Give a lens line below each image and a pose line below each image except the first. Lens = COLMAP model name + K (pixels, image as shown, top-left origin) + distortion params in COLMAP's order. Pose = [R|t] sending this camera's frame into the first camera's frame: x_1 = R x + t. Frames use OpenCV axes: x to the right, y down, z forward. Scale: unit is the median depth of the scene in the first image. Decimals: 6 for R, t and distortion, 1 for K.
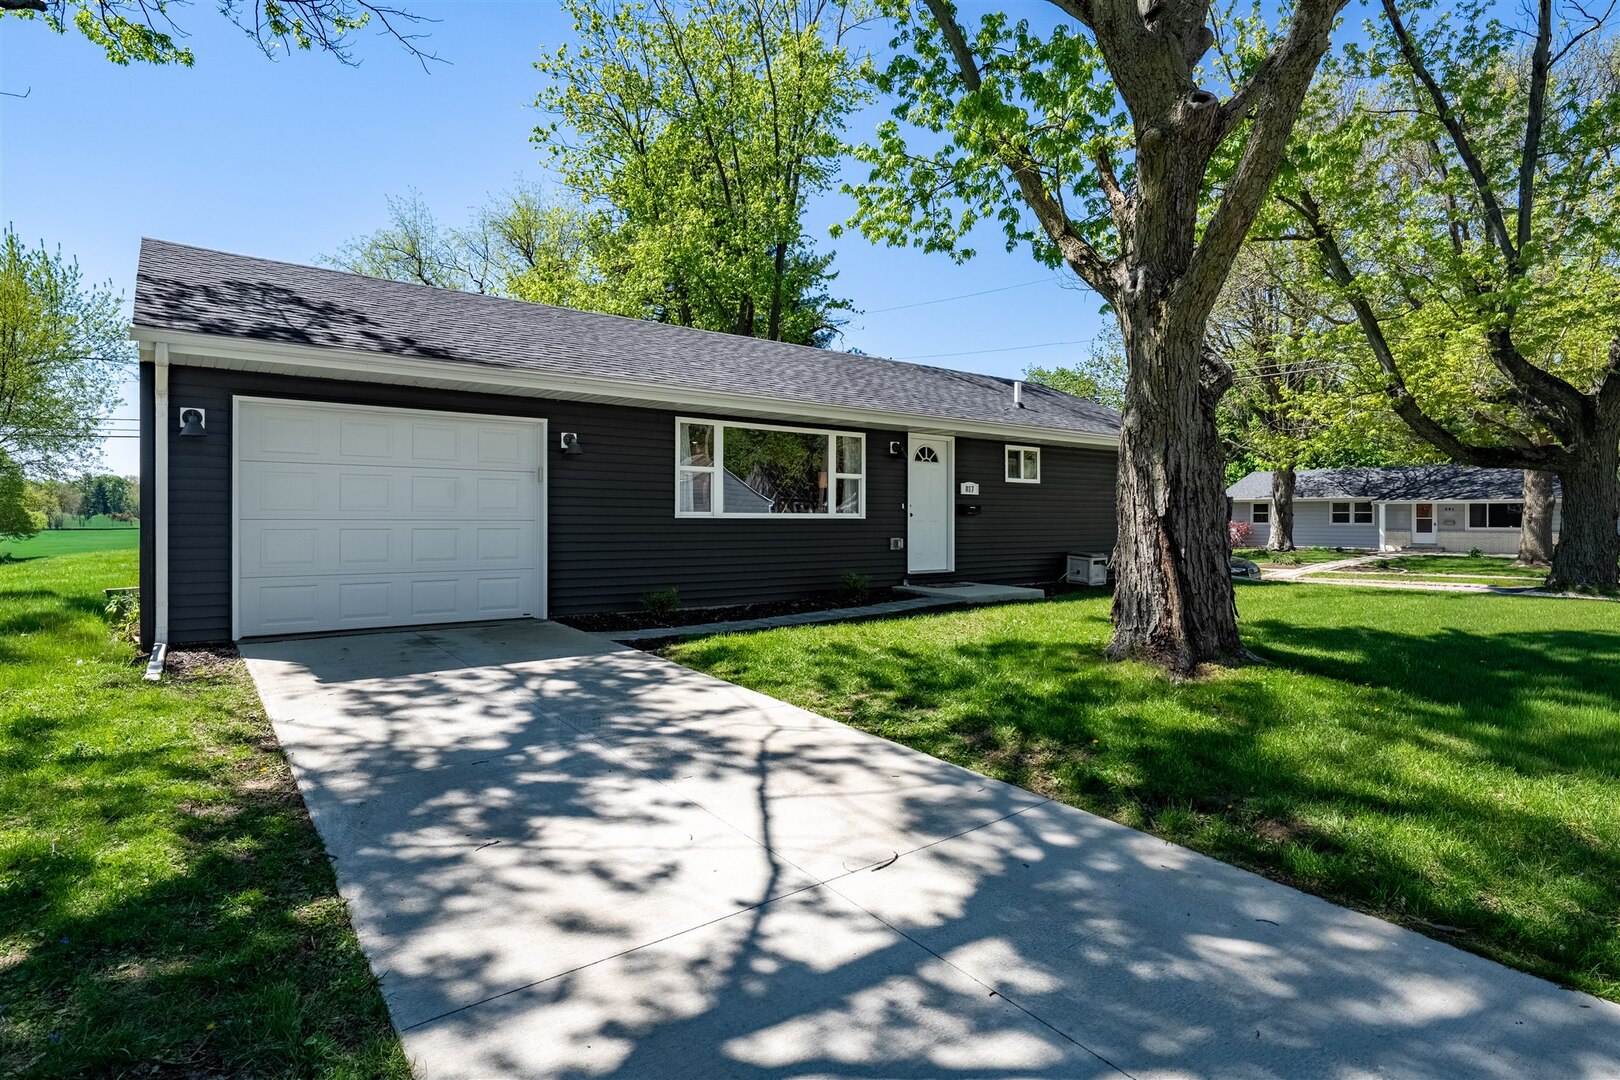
lens RADIAL K [[839.0, 0, 811.3], [0, 839.0, 529.6], [0, 0, 1]] dist [-0.024633, 0.000424]
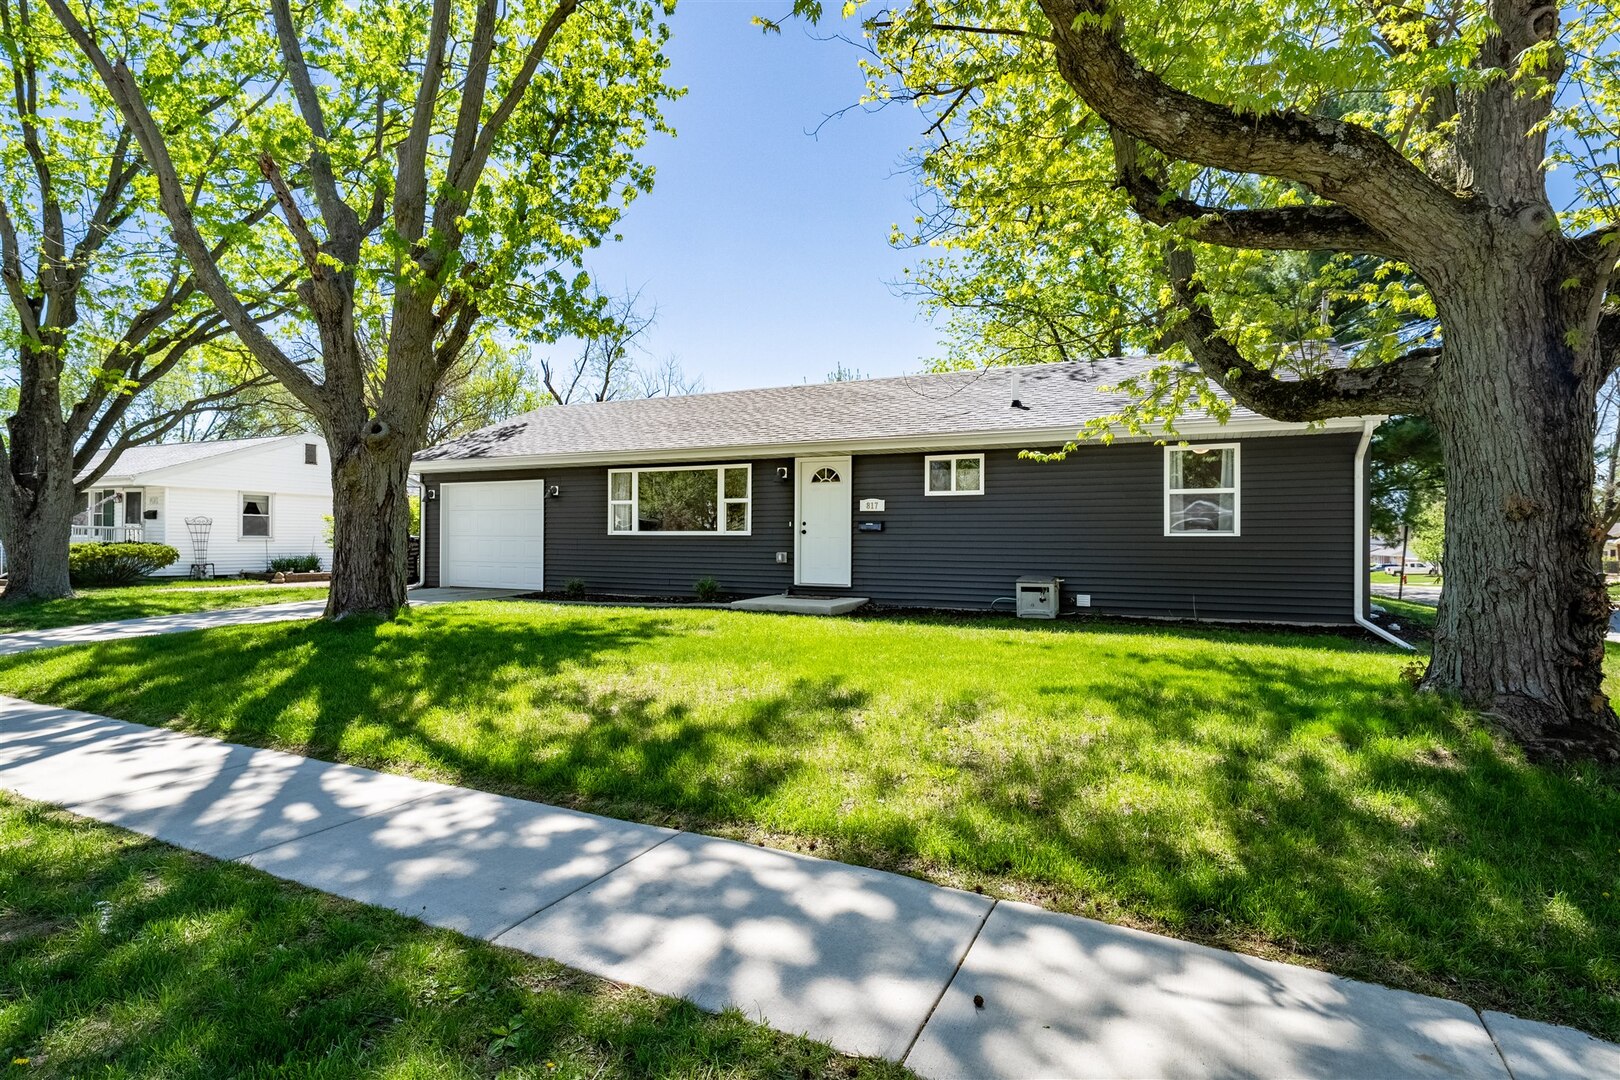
lens RADIAL K [[839.0, 0, 794.0], [0, 839.0, 533.0], [0, 0, 1]] dist [-0.024633, 0.000424]
pose [[0.439353, -0.007727, -0.898282, 1.121910], [-0.014592, 0.999770, -0.015737, 0.001653], [0.898196, 0.020022, 0.439139, 0.513176]]
